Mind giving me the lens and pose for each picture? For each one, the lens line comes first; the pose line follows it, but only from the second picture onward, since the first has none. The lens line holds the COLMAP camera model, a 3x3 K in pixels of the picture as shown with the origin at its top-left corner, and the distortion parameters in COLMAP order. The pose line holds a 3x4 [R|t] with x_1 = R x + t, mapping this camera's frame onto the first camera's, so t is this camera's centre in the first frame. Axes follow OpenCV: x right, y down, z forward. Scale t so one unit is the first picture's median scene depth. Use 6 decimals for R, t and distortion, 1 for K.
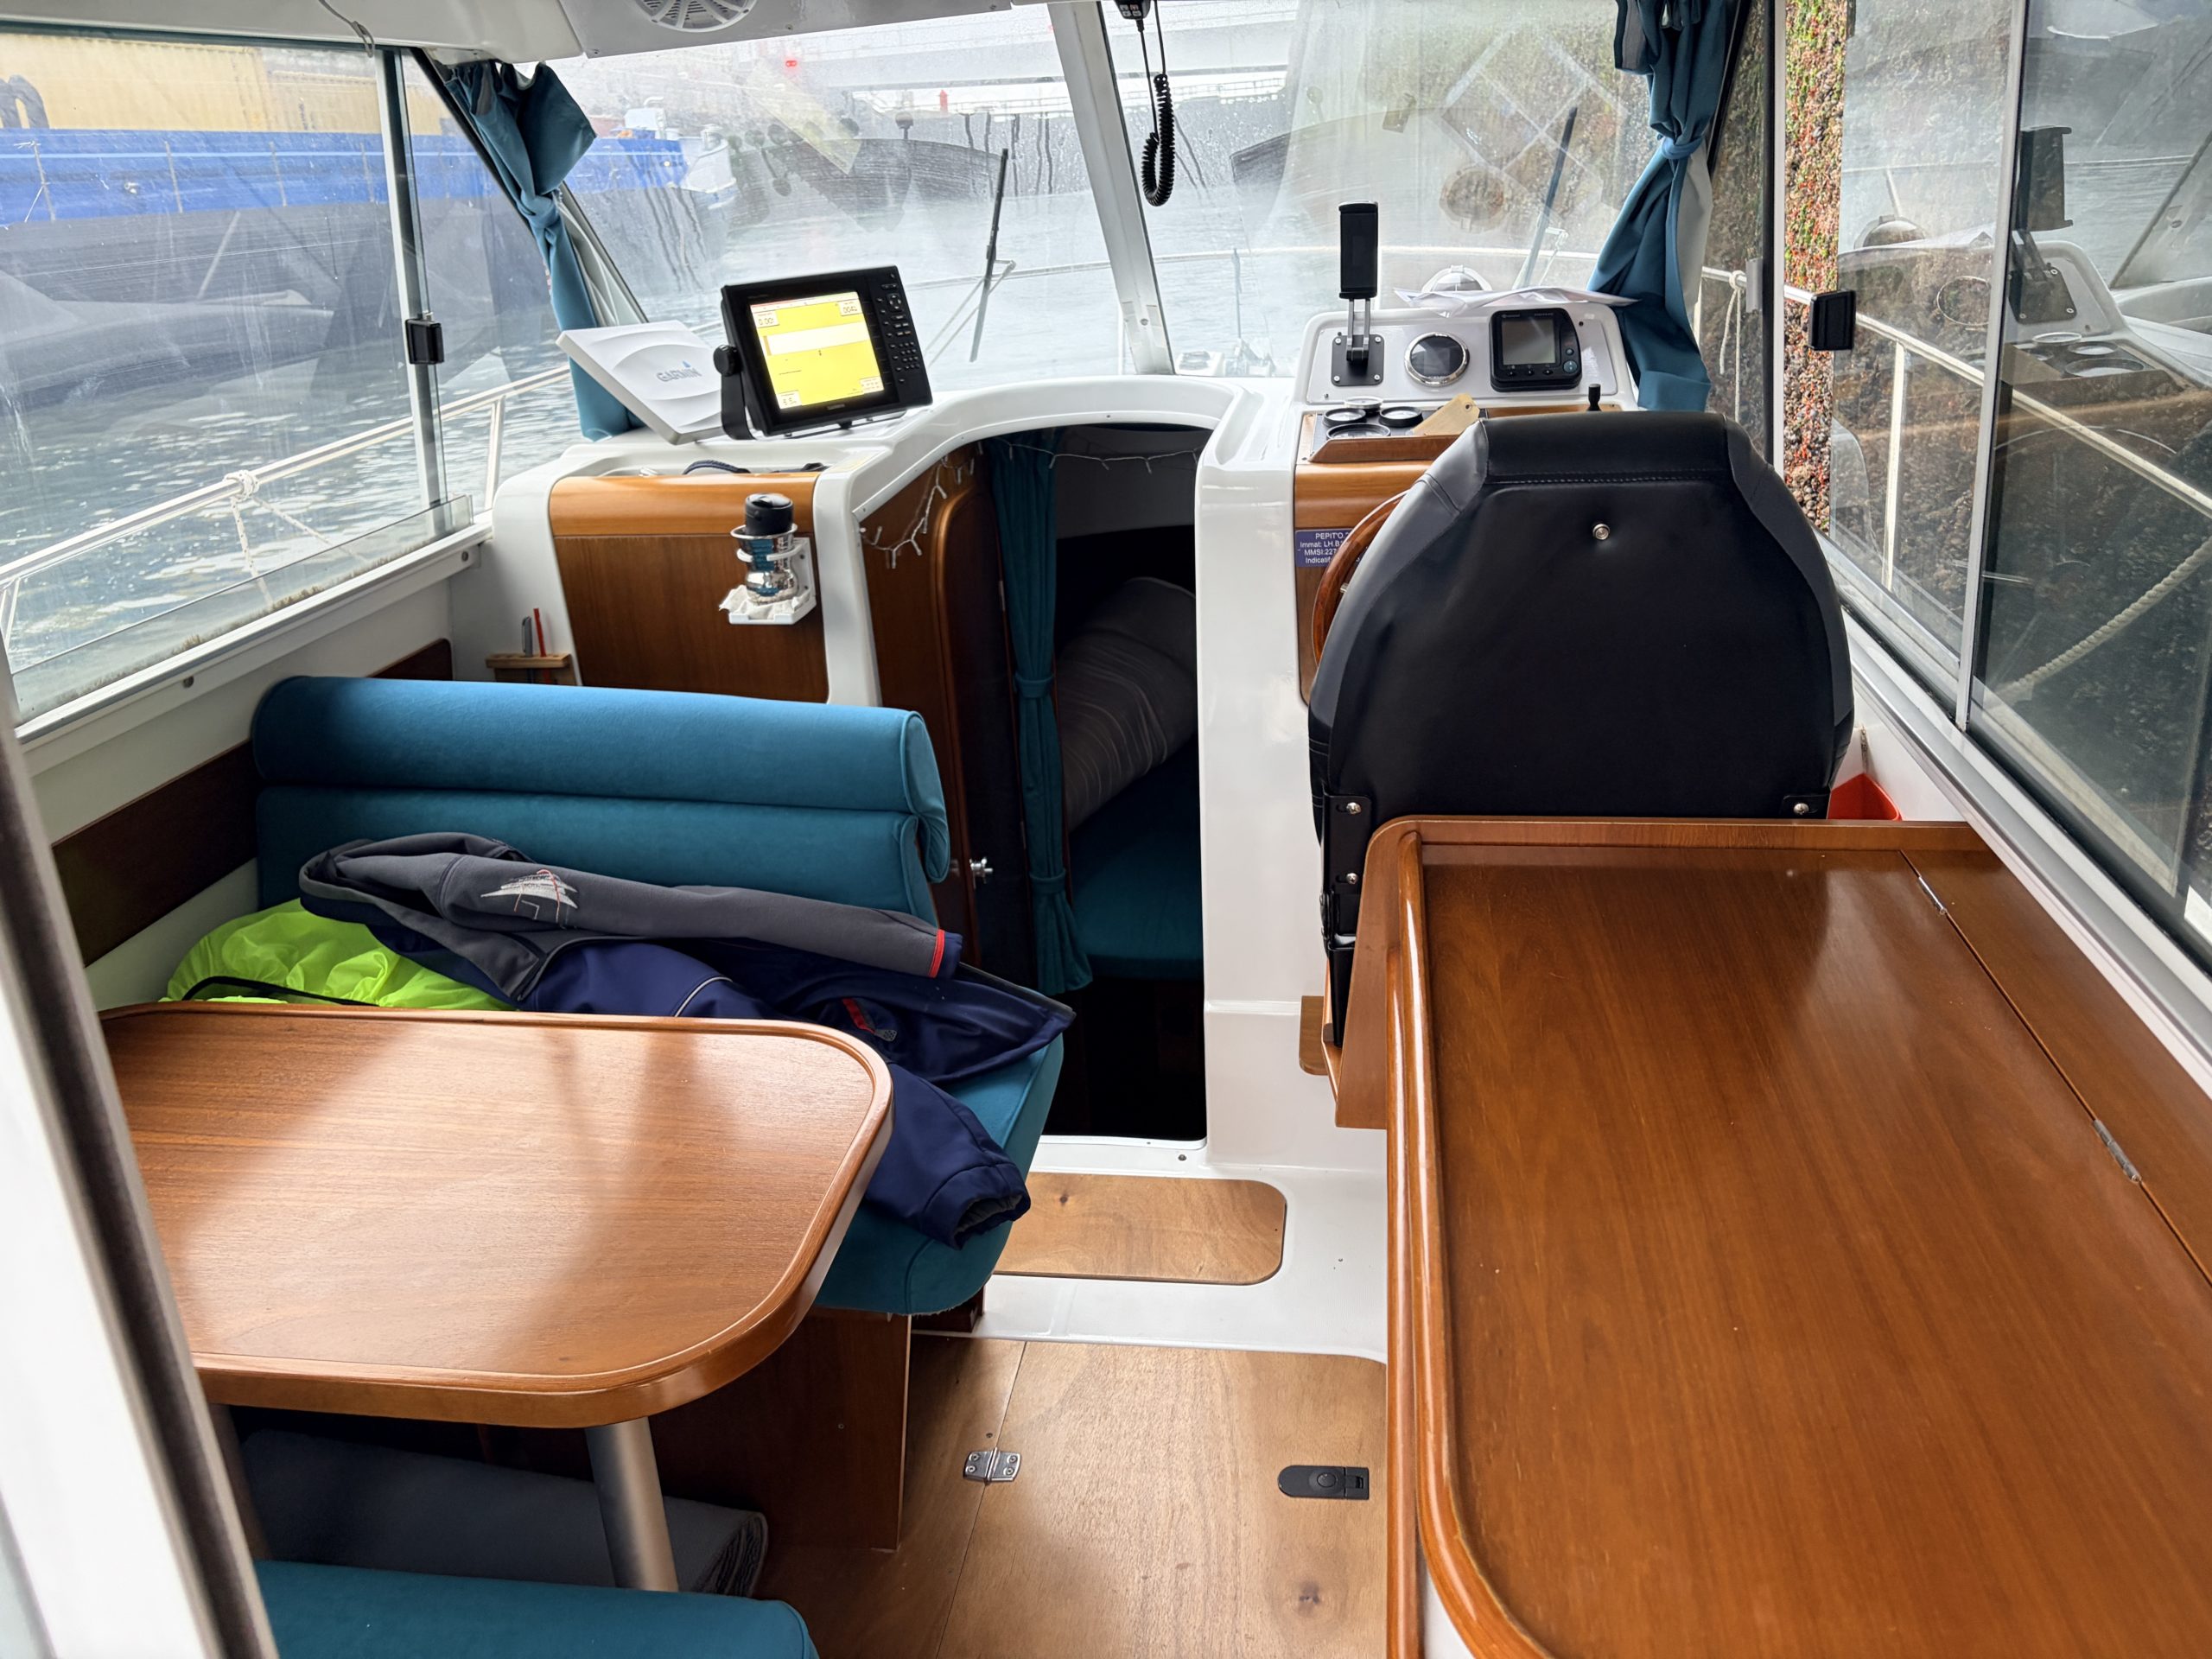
lens RADIAL K [[1671.1, 0, 1106.0], [0, 1671.1, 829.5], [0, 0, 1]] dist [0.069948, -0.001319]
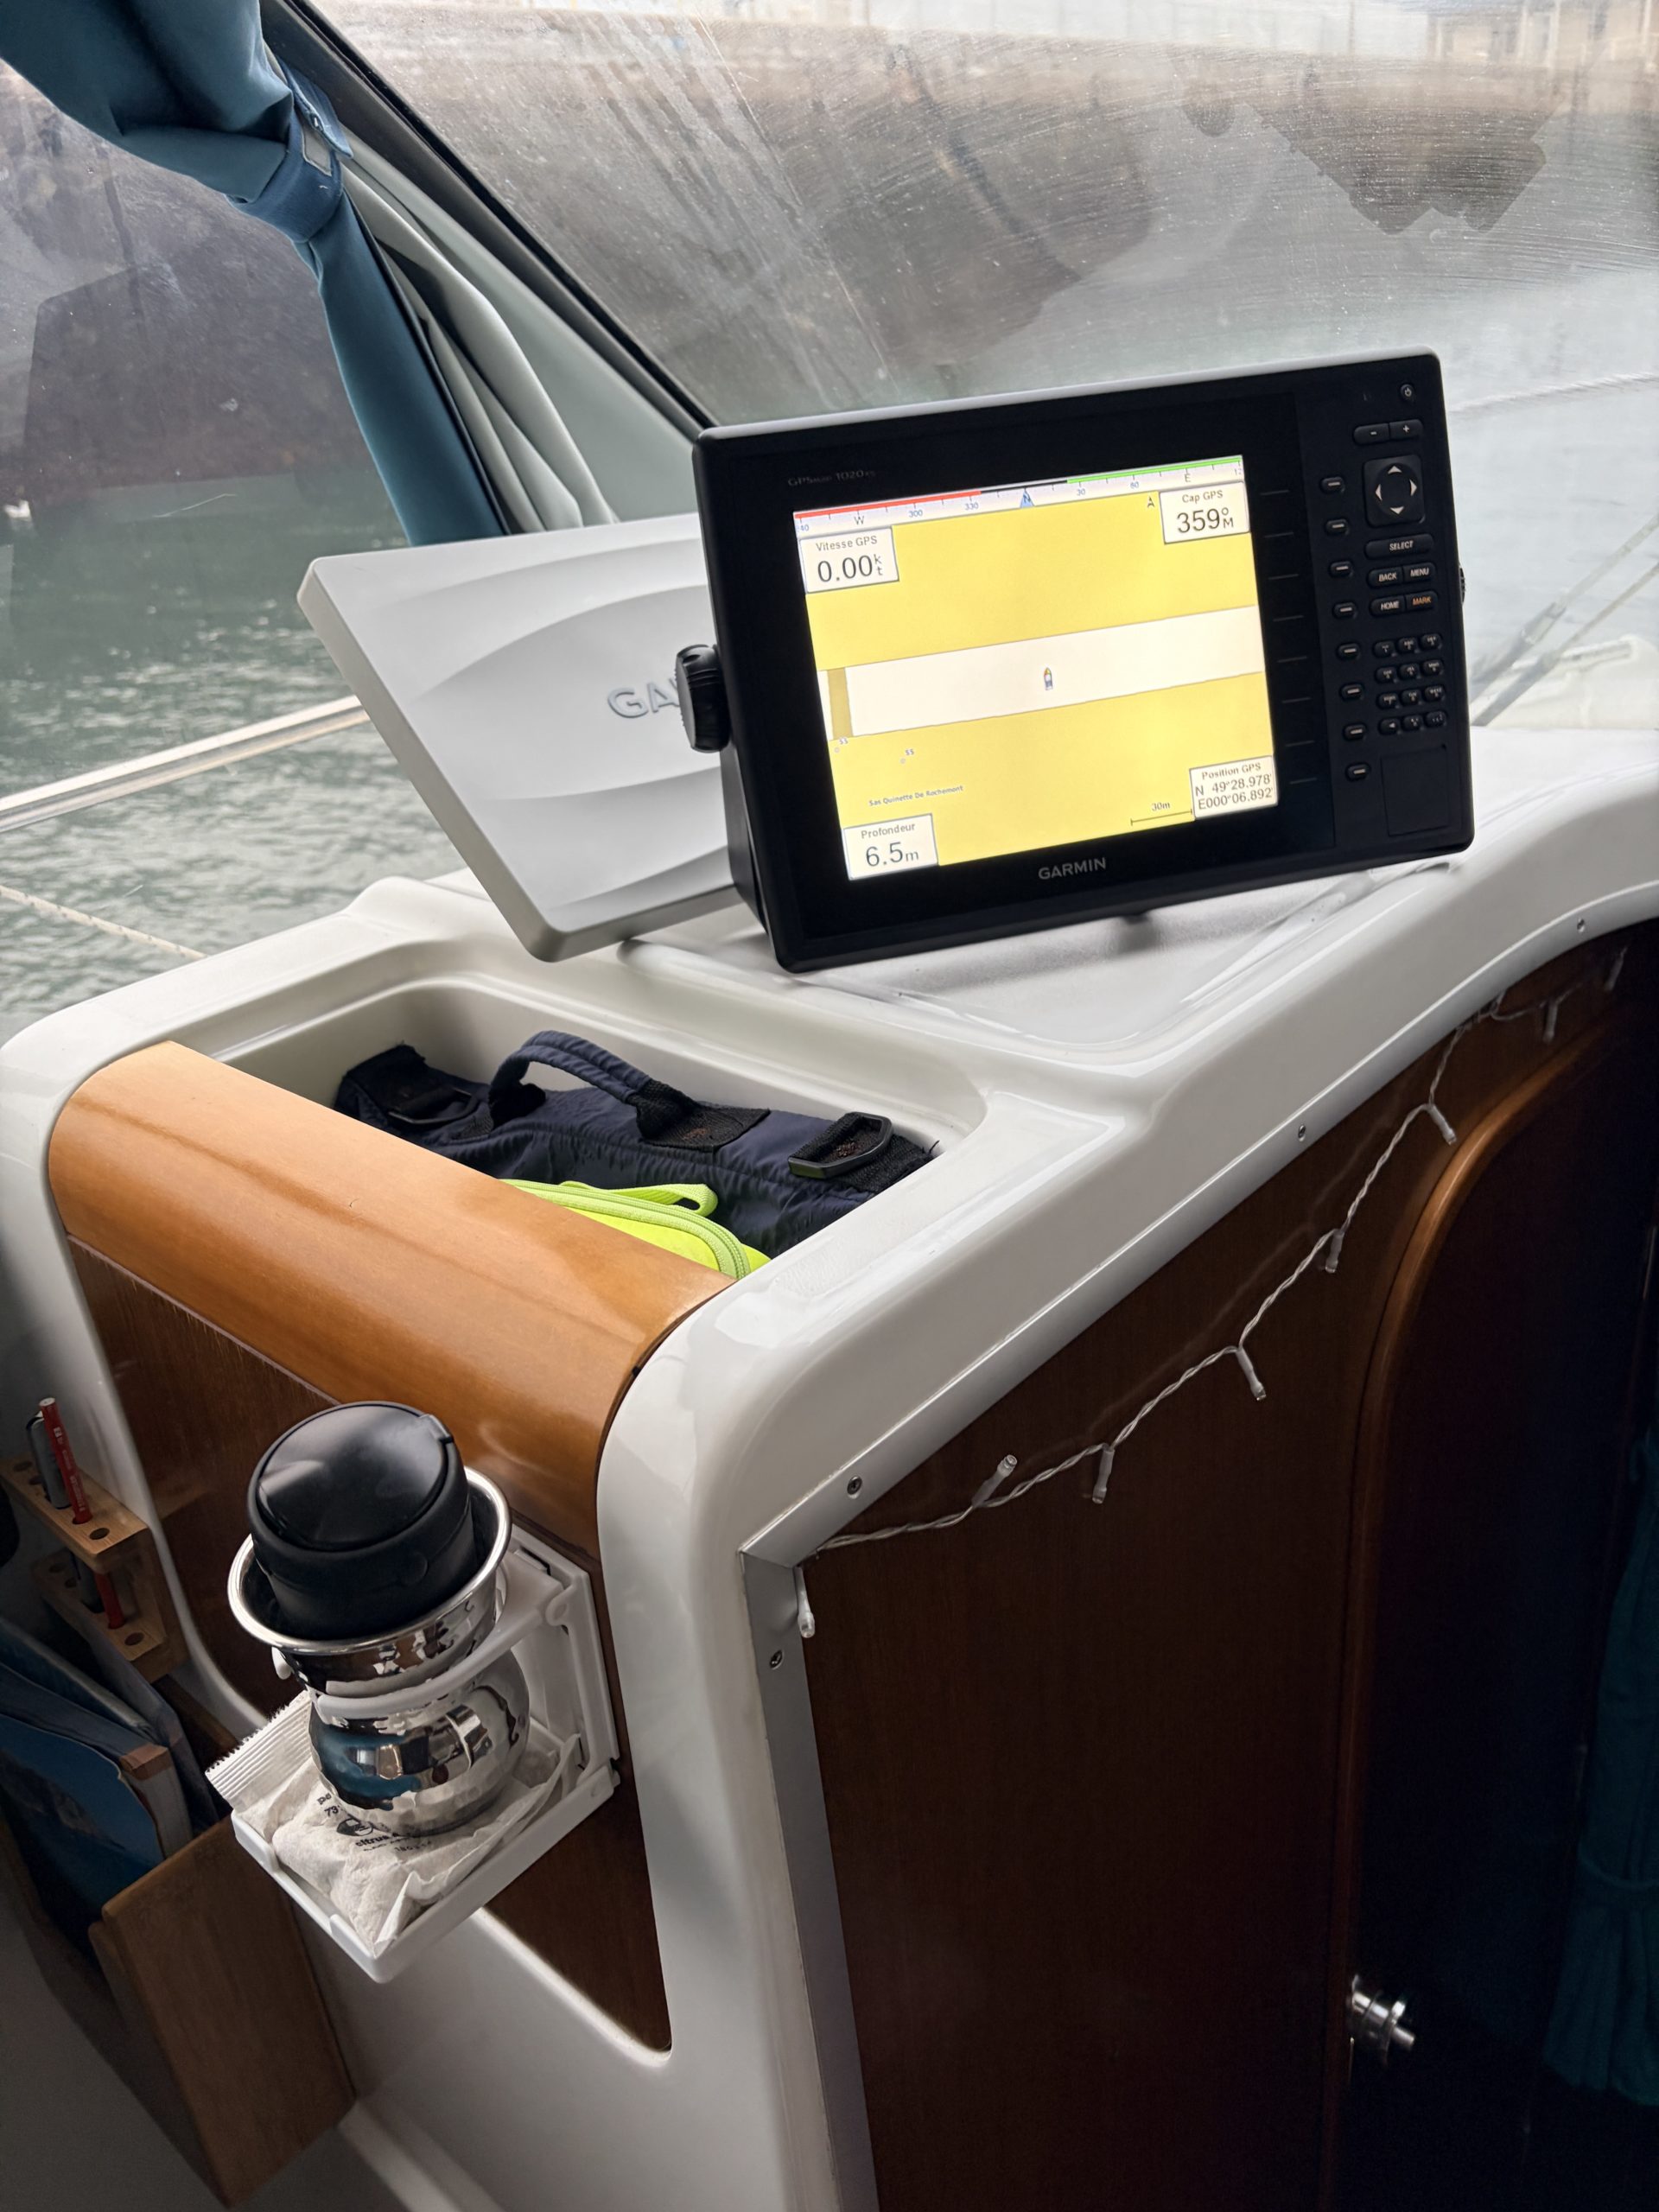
lens RADIAL K [[1723.5, 0, 800.8], [0, 1723.5, 1059.1], [0, 0, 1]] dist [0.083485, 0.001421]
pose [[0.835313, 0.226356, -0.501015, -0.041209], [-0.183458, 0.973837, 0.134105, -0.248623], [0.518263, -0.020105, 0.854985, 0.715610]]
